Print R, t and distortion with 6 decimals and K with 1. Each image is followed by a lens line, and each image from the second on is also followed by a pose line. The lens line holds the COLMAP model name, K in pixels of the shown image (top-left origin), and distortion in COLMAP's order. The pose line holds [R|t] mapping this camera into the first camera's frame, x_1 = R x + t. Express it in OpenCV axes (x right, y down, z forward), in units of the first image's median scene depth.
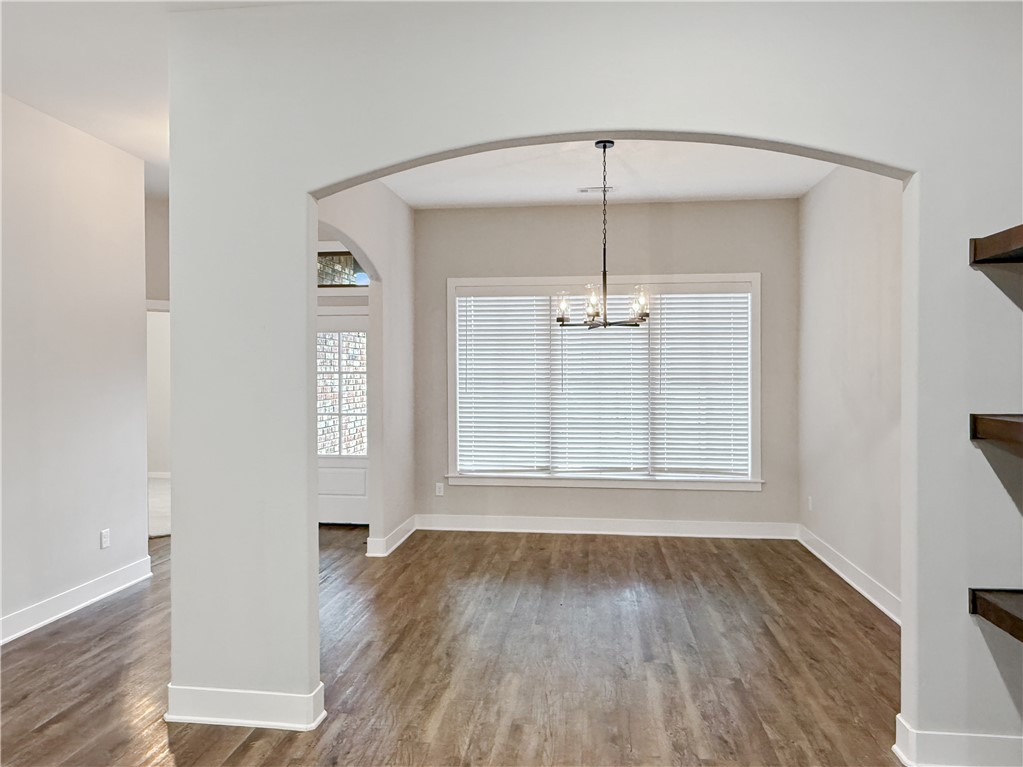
lens RADIAL K [[666.8, 0, 510.3], [0, 666.8, 381.1], [0, 0, 1]] dist [-0.005511, 0.009231]
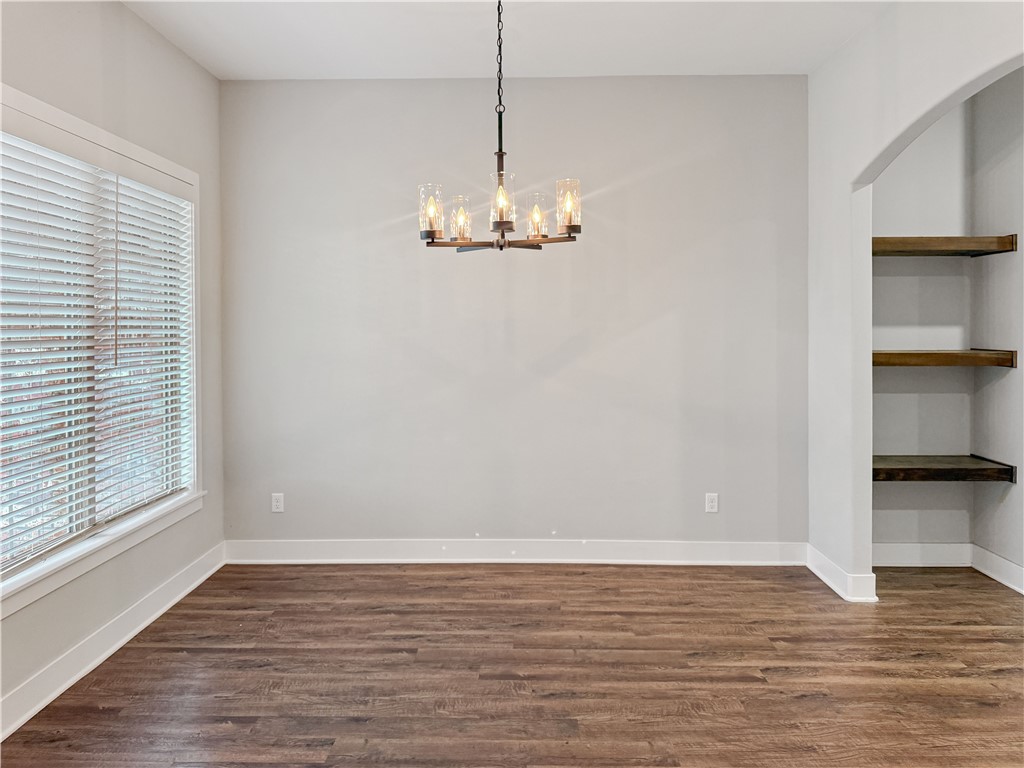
lens RADIAL K [[730.2, 0, 511.7], [0, 730.2, 382.3], [0, 0, 1]] dist [0.019294, -0.013004]
pose [[-0.053855, -0.093703, 0.994143, -0.582576], [0.014313, 0.995413, 0.094598, -0.041061], [-0.998446, 0.019323, -0.052267, 1.192558]]
